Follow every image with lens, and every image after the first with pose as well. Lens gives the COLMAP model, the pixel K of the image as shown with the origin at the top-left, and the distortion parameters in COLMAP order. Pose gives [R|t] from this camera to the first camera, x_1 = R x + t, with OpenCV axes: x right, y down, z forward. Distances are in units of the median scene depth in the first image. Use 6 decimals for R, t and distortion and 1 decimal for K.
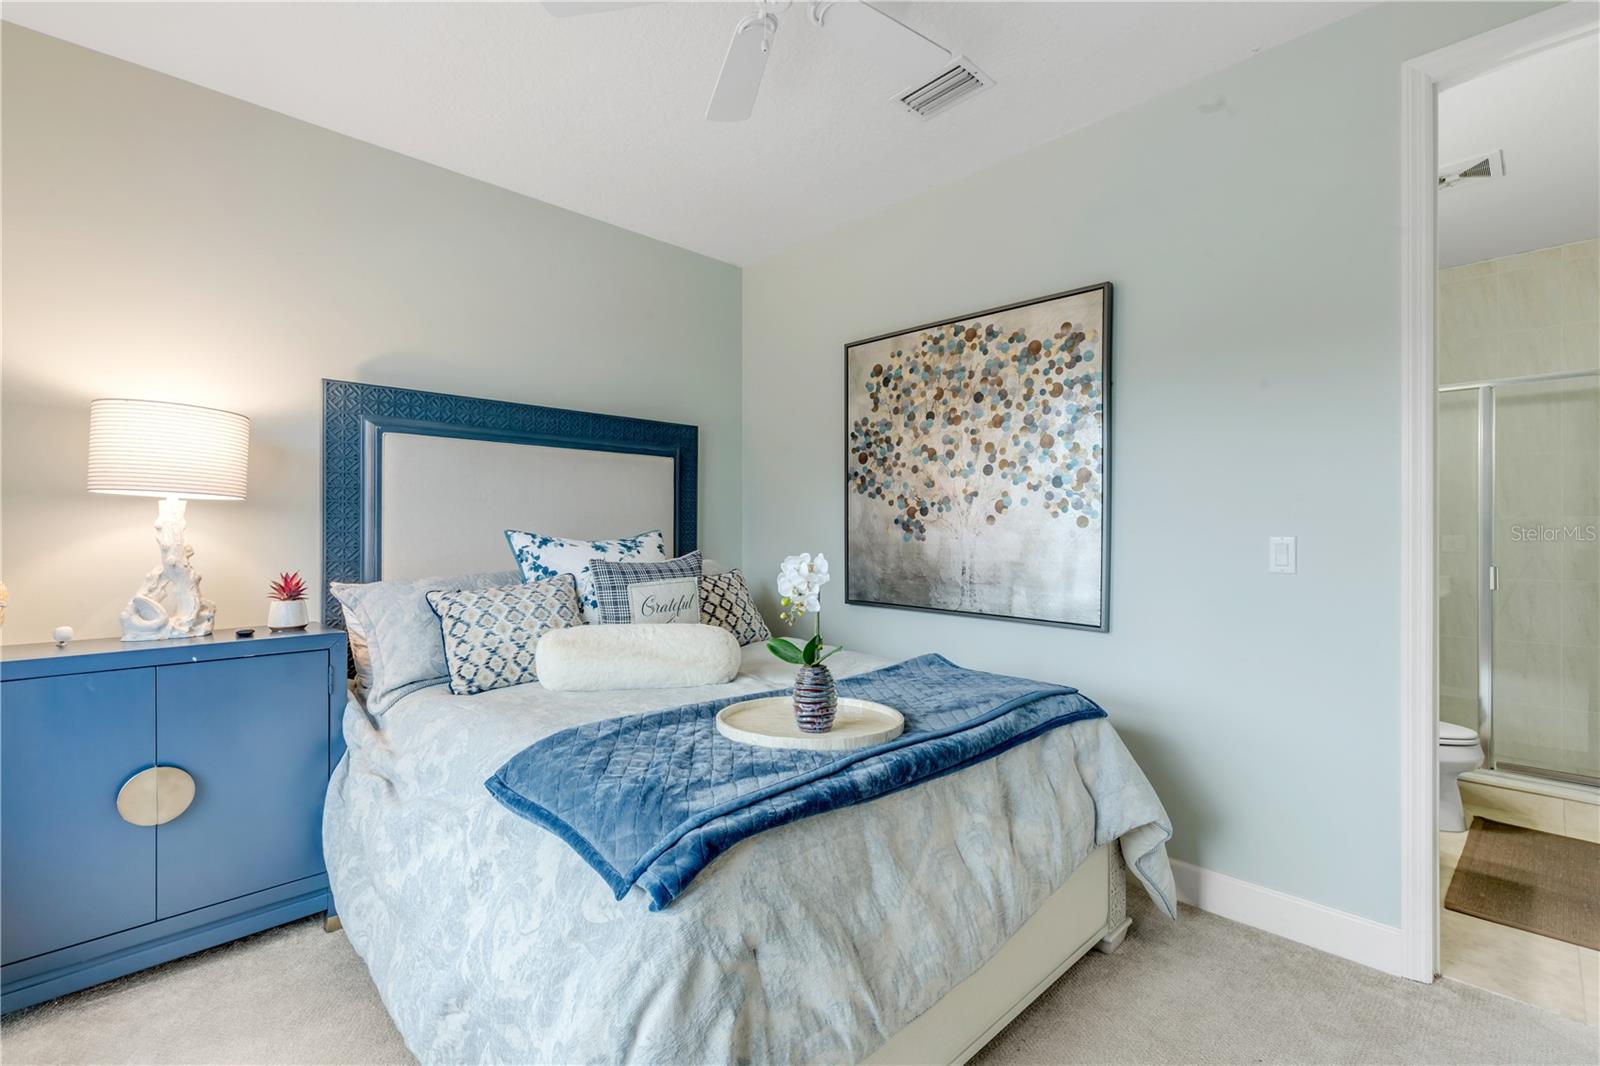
lens RADIAL K [[709.3, 0, 798.2], [0, 709.3, 526.7], [0, 0, 1]] dist [0.002220, -0.000601]
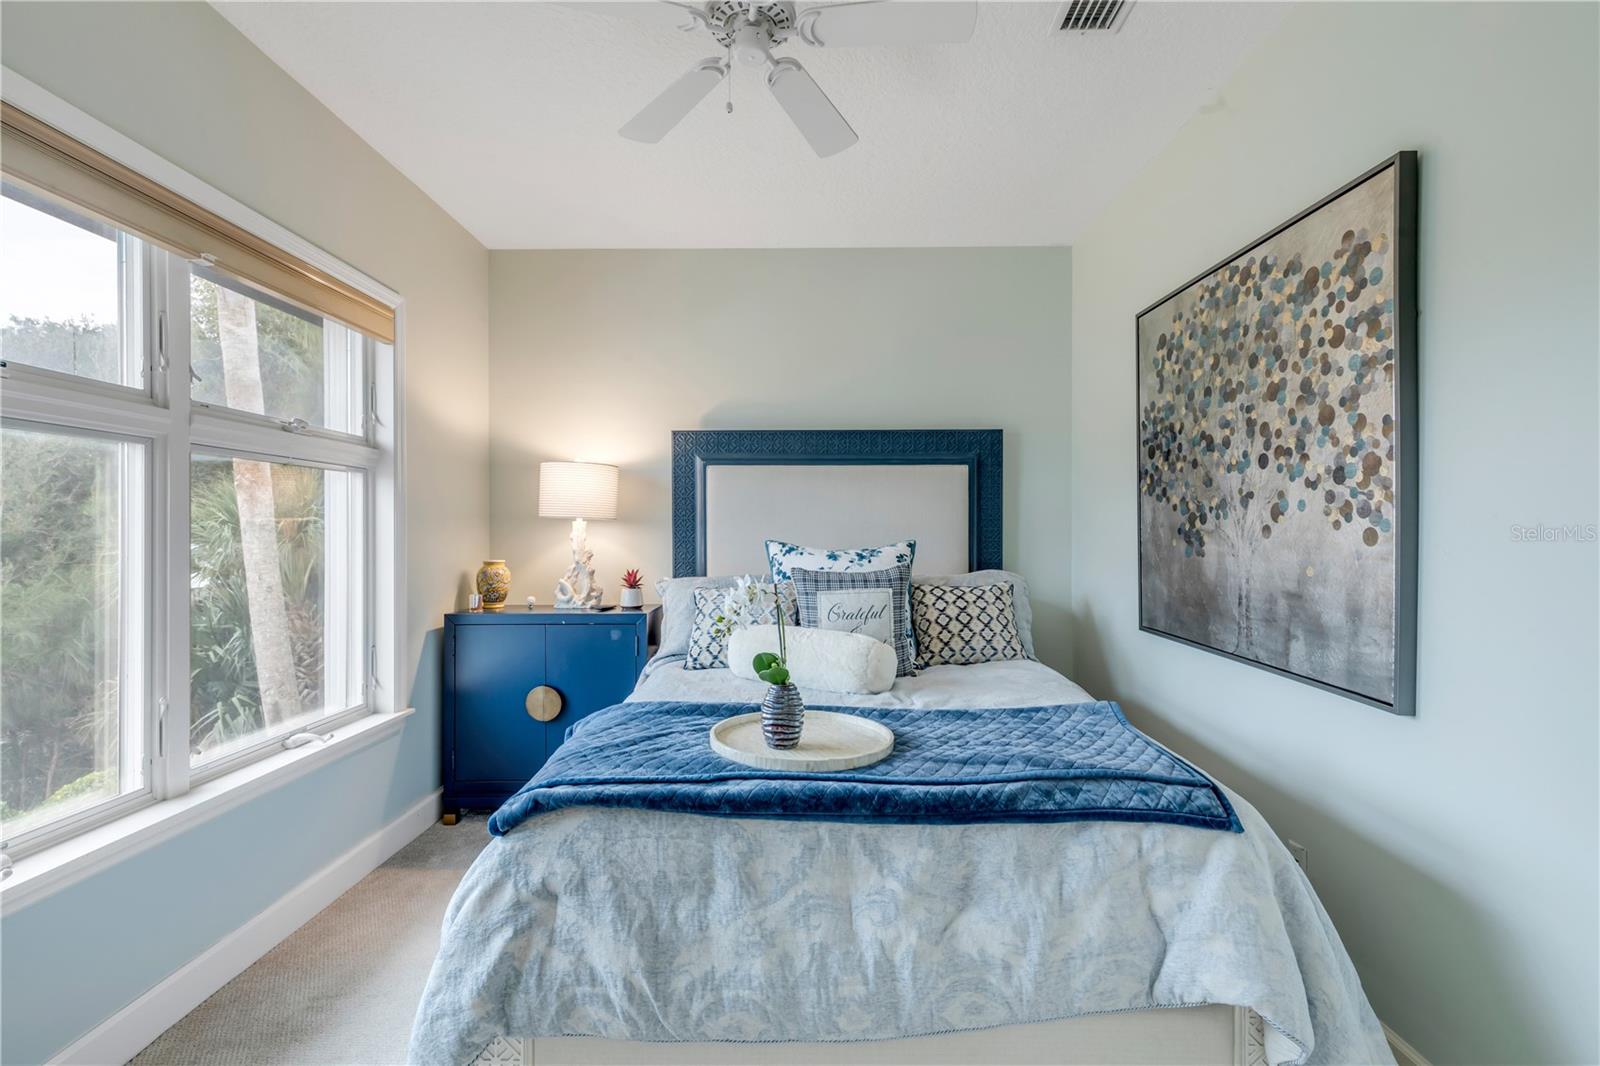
lens RADIAL K [[709.3, 0, 798.2], [0, 709.3, 526.7], [0, 0, 1]] dist [0.002220, -0.000601]
pose [[0.712445, -0.003020, -0.701722, 0.456160], [0.006952, 0.999972, 0.002754, -0.020283], [0.701694, -0.006840, 0.712446, 0.170901]]
